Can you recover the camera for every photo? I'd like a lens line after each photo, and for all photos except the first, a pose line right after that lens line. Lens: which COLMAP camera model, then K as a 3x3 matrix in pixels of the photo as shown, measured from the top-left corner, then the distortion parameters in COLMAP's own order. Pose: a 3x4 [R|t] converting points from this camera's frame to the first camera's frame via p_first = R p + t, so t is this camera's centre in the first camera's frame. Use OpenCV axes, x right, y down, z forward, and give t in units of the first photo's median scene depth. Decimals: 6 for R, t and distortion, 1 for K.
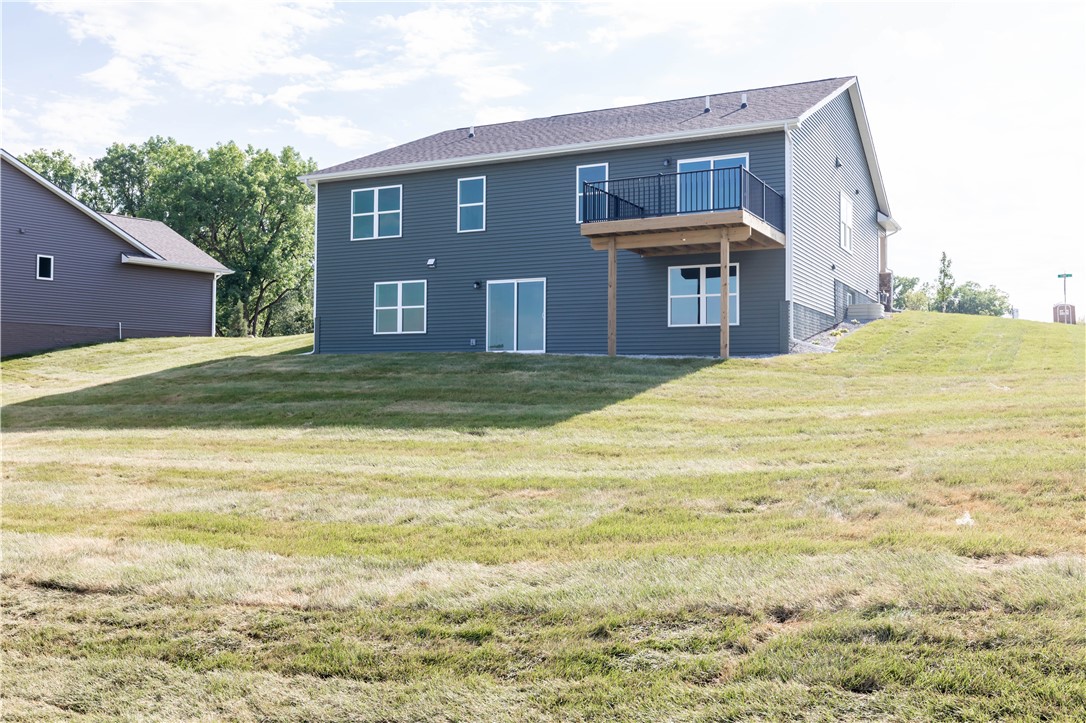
lens RADIAL K [[992.2, 0, 543.0], [0, 992.2, 361.5], [0, 0, 1]] dist [0.006162, 0.001202]
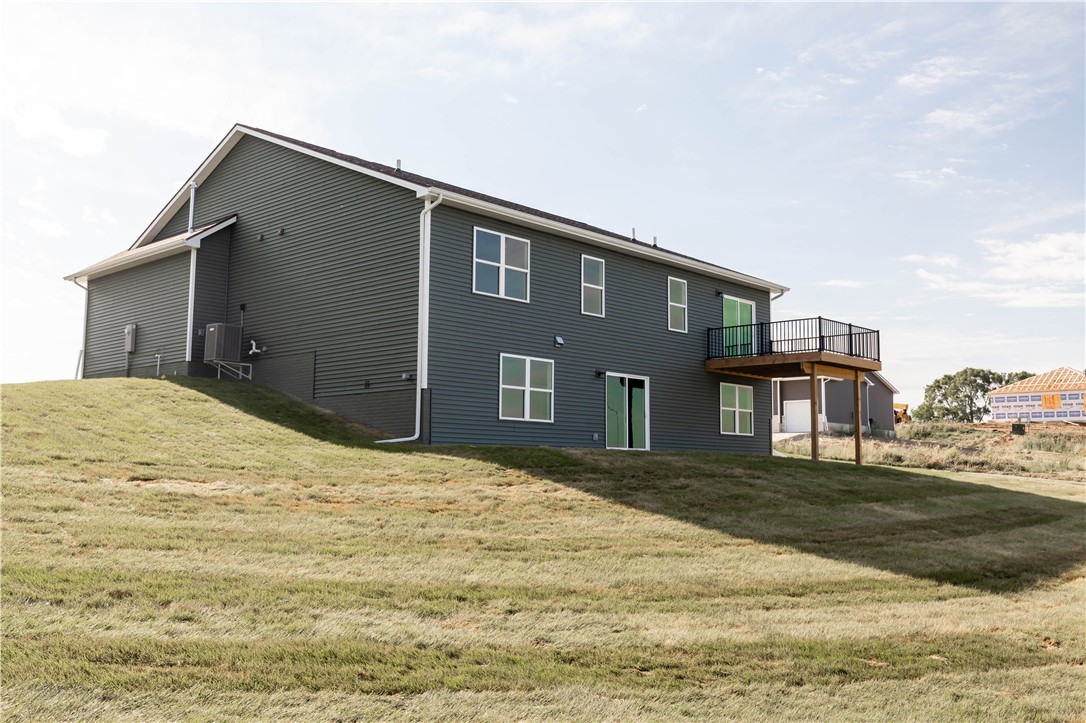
lens RADIAL K [[992.2, 0, 543.0], [0, 992.2, 361.5], [0, 0, 1]] dist [0.006162, 0.001202]
pose [[0.276116, 0.105232, 0.955346, -0.920374], [-0.034950, 0.994430, -0.099435, 0.003831], [-0.960489, -0.005934, 0.278256, 0.761344]]
